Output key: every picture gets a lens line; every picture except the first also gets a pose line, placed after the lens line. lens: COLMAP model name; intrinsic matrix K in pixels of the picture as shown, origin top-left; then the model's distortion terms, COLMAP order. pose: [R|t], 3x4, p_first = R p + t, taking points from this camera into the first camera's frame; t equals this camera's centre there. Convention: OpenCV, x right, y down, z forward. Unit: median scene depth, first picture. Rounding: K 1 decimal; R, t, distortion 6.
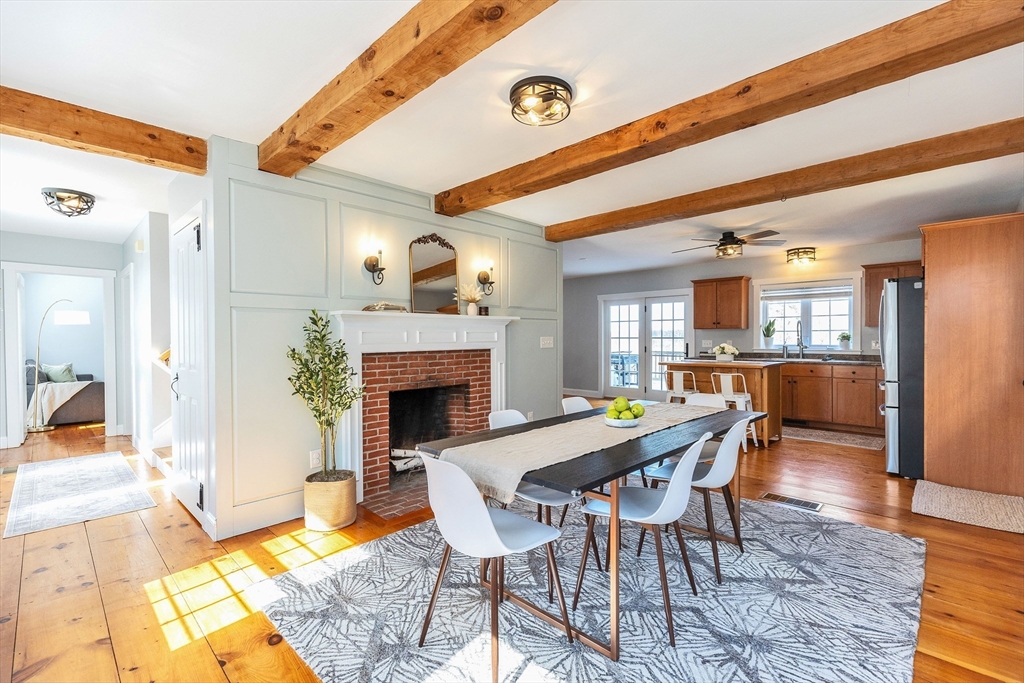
lens RADIAL K [[454.3, 0, 516.3], [0, 454.3, 341.2], [0, 0, 1]] dist [0.001331, 0.000250]
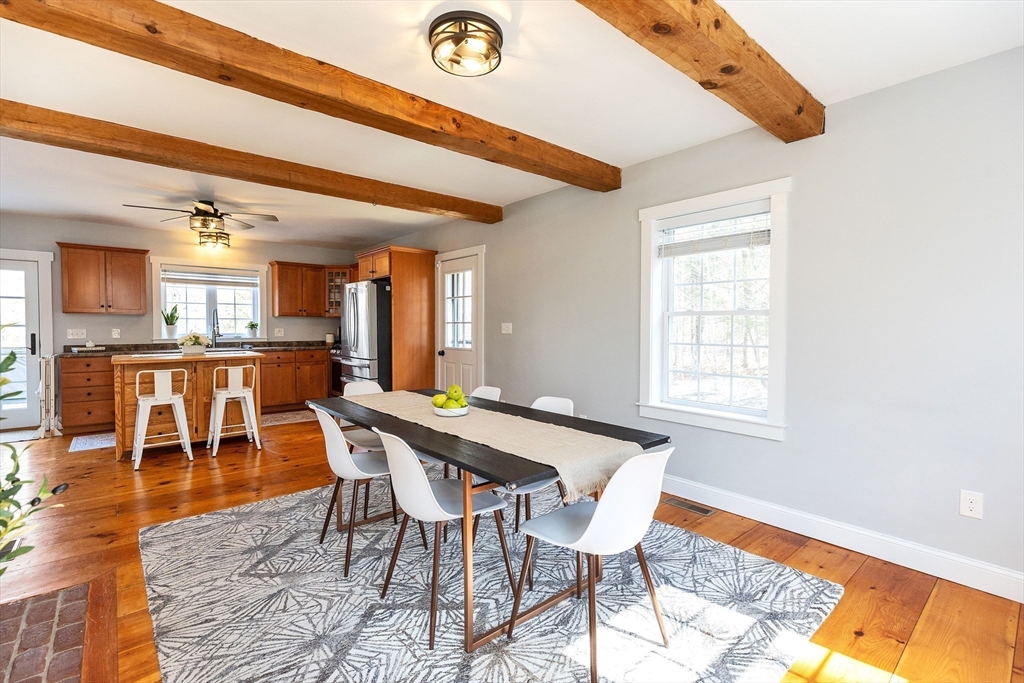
lens RADIAL K [[462.4, 0, 509.3], [0, 462.4, 336.6], [0, 0, 1]] dist [0.005321, 0.000641]
pose [[0.099246, -0.018901, 0.994883, -0.480397], [0.004387, 0.999818, 0.018557, -0.000849], [-0.995053, 0.002522, 0.099311, 0.498355]]
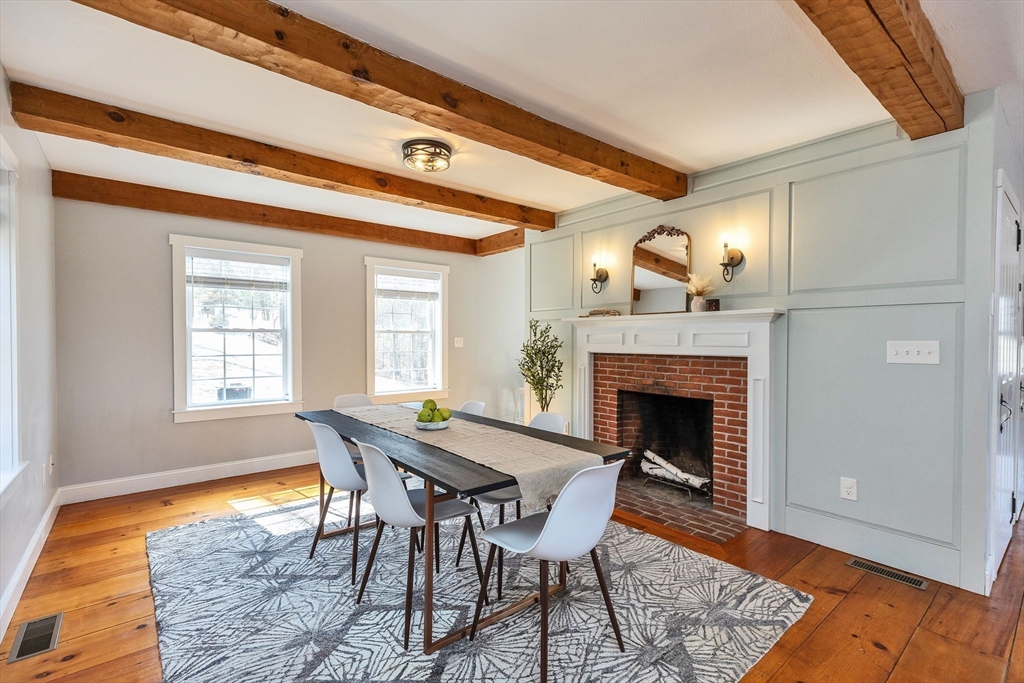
lens RADIAL K [[465.3, 0, 512.4], [0, 465.3, 342.7], [0, 0, 1]] dist [0.003306, 0.000998]
pose [[-0.116275, 0.012867, -0.993134, 0.795411], [-0.009125, 0.999860, 0.014023, -0.013015], [0.993175, 0.010693, -0.116141, 0.832133]]
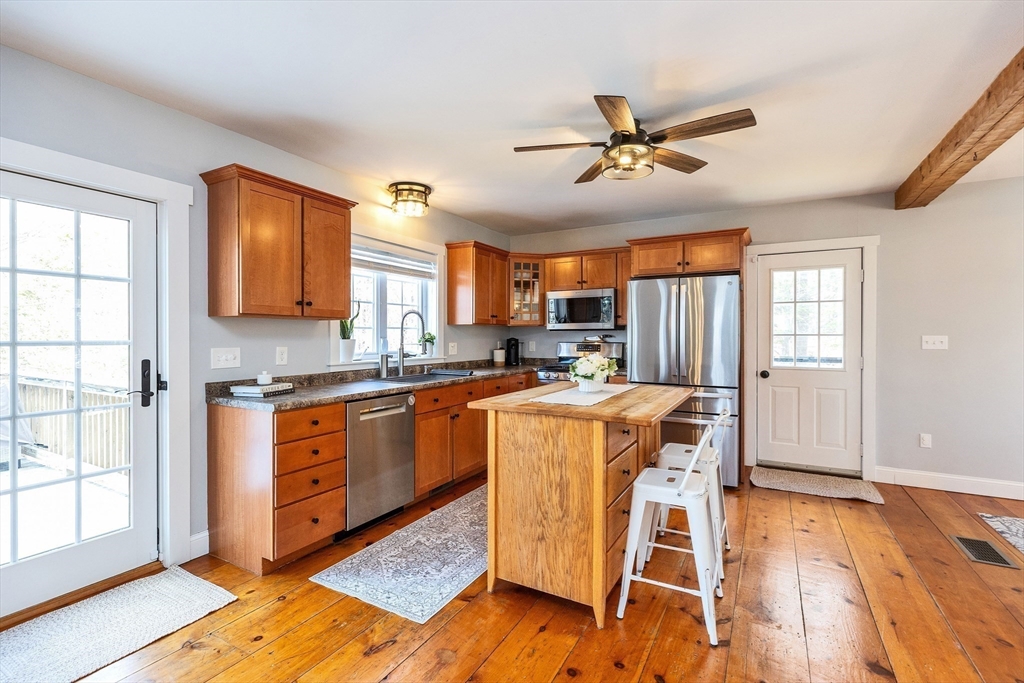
lens RADIAL K [[462.0, 0, 513.0], [0, 462.0, 338.9], [0, 0, 1]] dist [0.002209, 0.000160]
pose [[-0.255257, -0.003922, 0.966865, 0.035522], [0.006618, 0.999961, 0.005803, -0.019157], [-0.966850, 0.007880, -0.255222, 1.750978]]
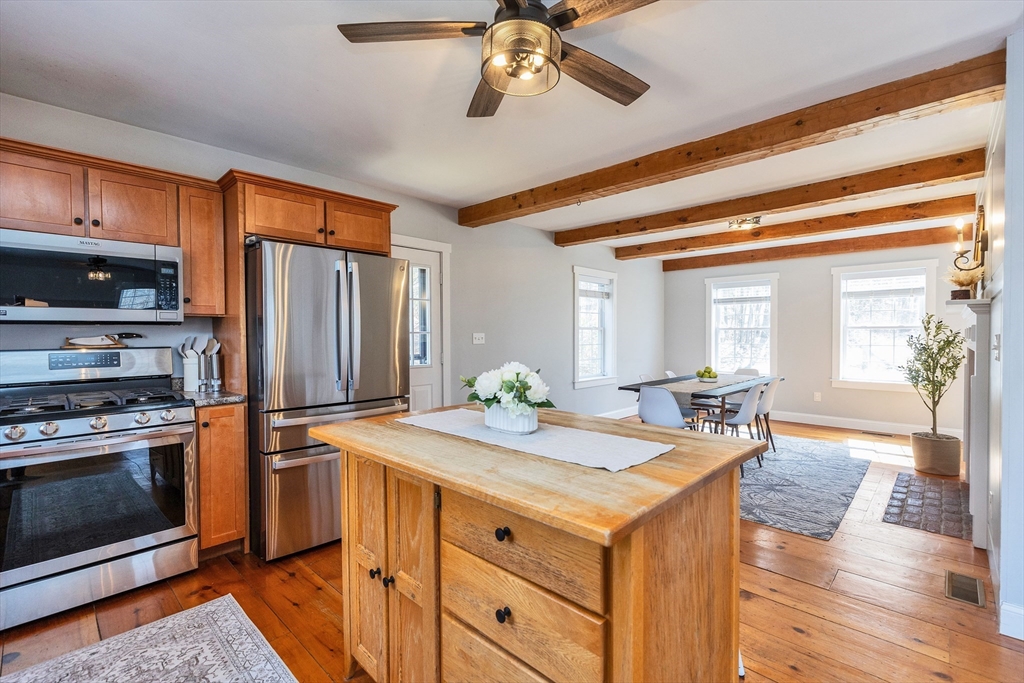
lens RADIAL K [[454.3, 0, 516.3], [0, 454.3, 341.2], [0, 0, 1]] dist [0.001331, 0.000250]
pose [[-0.999964, 0.007005, -0.004768, 0.665860], [0.006885, 0.999671, 0.024723, -0.022042], [0.004940, 0.024689, -0.999683, 1.844420]]
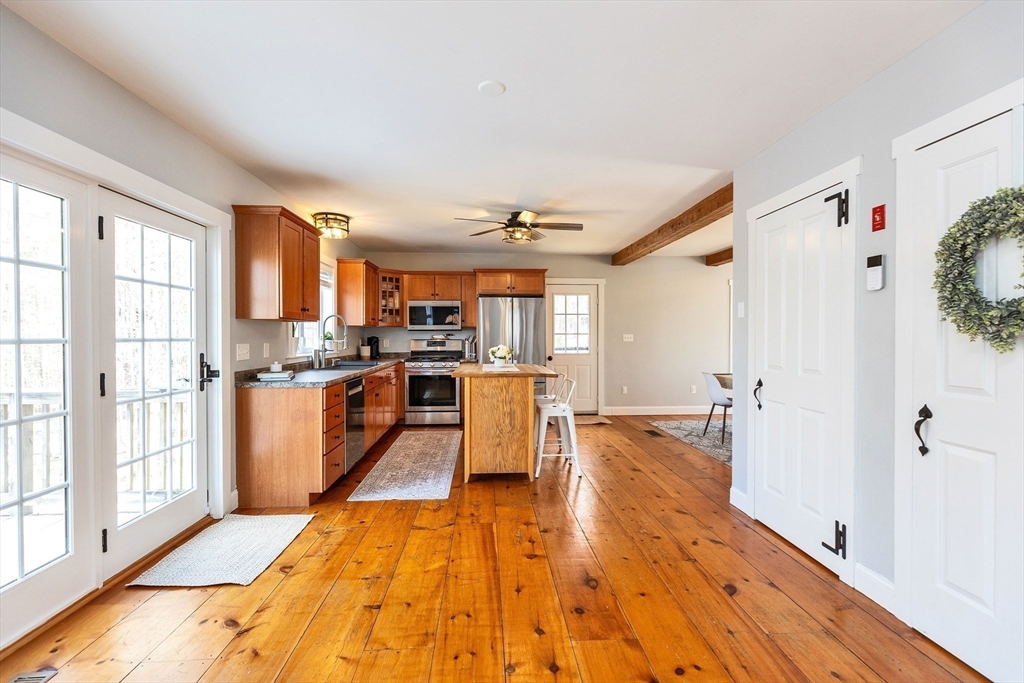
lens RADIAL K [[454.3, 0, 516.3], [0, 454.3, 341.2], [0, 0, 1]] dist [0.001331, 0.000250]
pose [[-0.740993, -0.005086, 0.671494, -0.138076], [0.007394, 0.999849, 0.015733, -0.018979], [-0.671472, 0.016623, -0.740843, 2.293123]]
